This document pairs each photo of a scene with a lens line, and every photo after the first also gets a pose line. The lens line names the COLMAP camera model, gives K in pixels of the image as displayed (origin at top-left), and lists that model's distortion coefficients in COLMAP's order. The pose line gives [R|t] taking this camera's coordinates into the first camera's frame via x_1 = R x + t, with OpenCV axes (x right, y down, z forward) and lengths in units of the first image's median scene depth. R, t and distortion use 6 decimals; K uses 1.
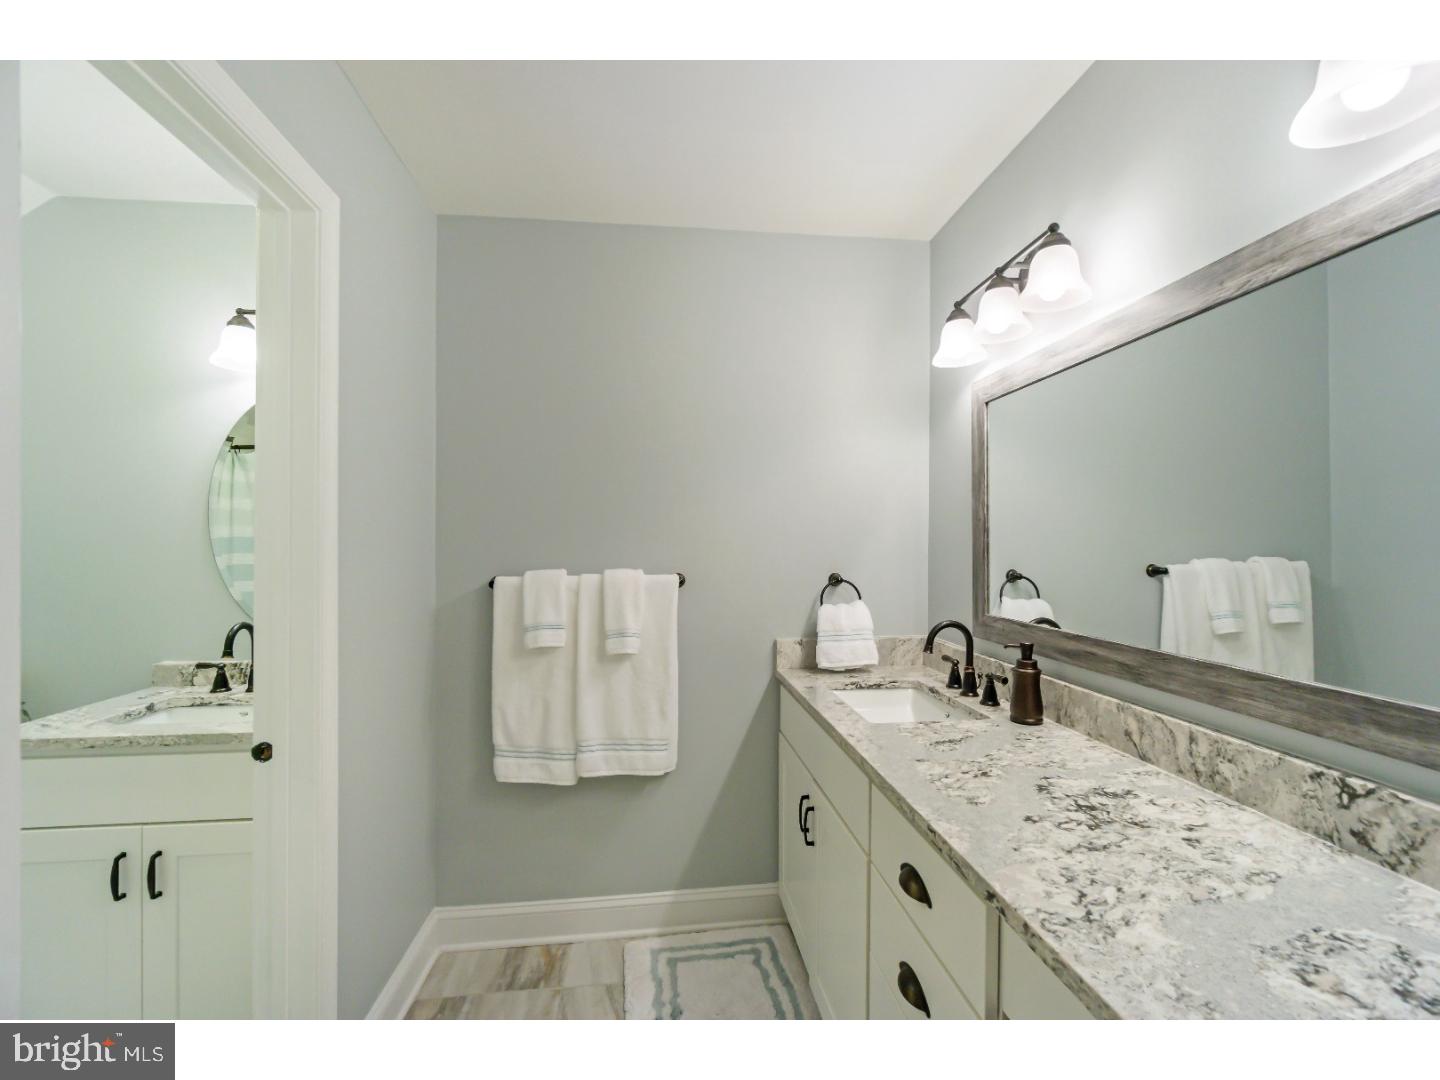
lens RADIAL K [[626.9, 0, 720.0], [0, 626.9, 544.3], [0, 0, 1]] dist [-0.007106, 0.001726]
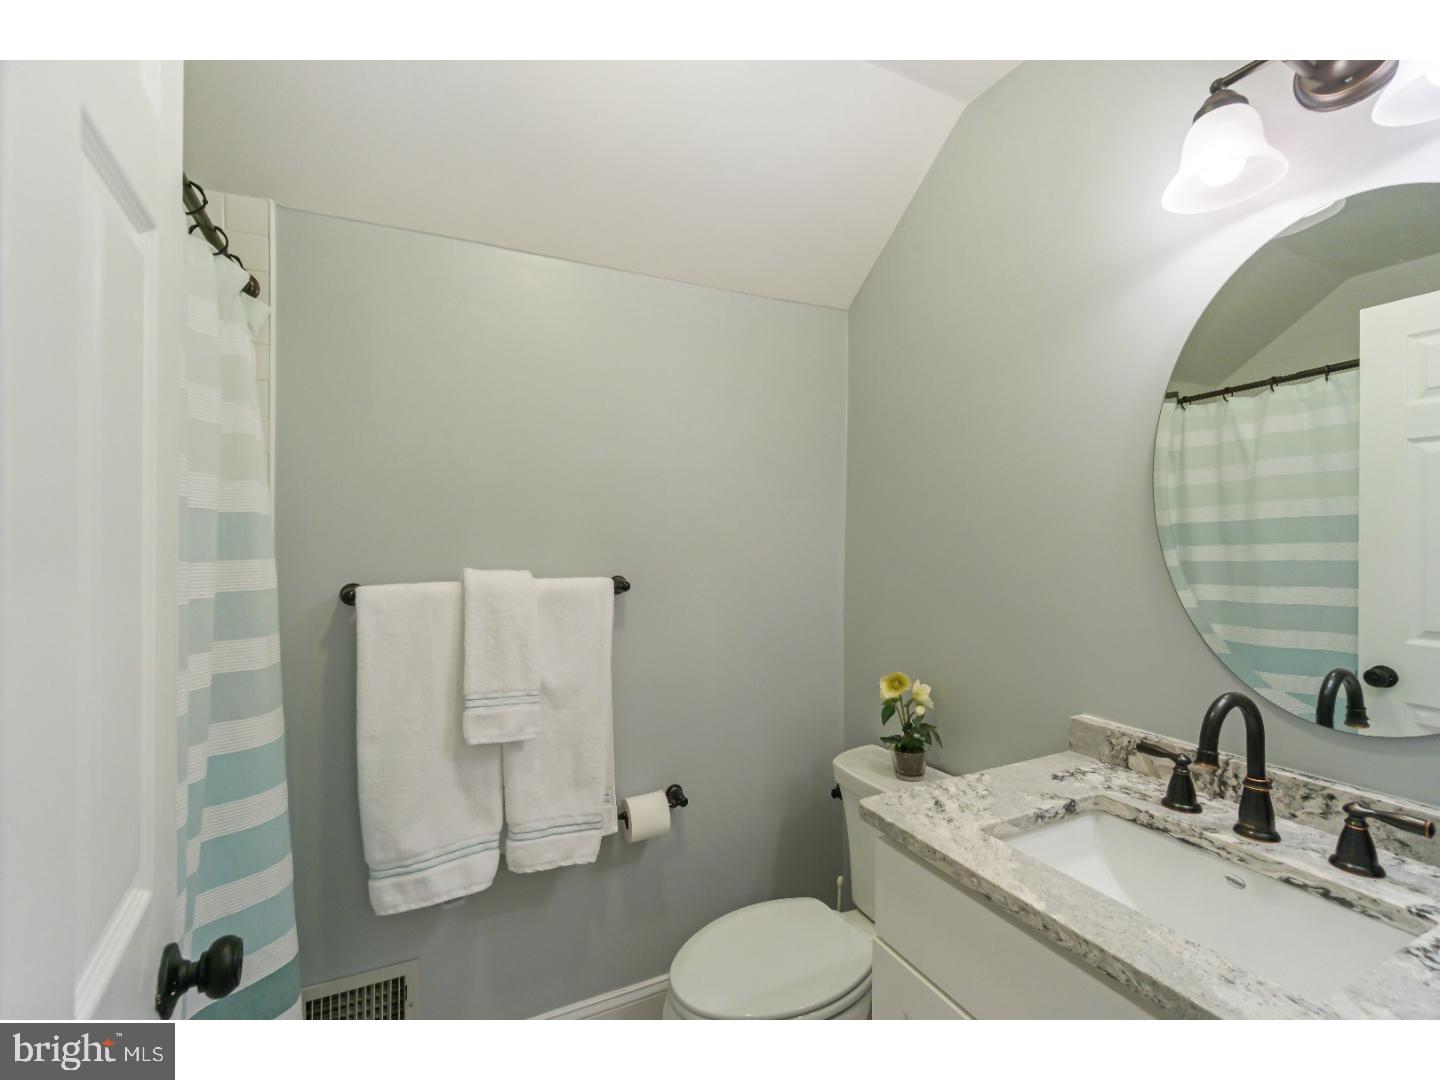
lens RADIAL K [[626.9, 0, 712.4], [0, 626.9, 538.0], [0, 0, 1]] dist [-0.007106, 0.001726]
pose [[0.327754, 0.004940, -0.944750, -0.389196], [-0.000845, 0.999987, 0.004936, 0.001035], [0.944763, -0.000819, 0.327754, 0.404777]]
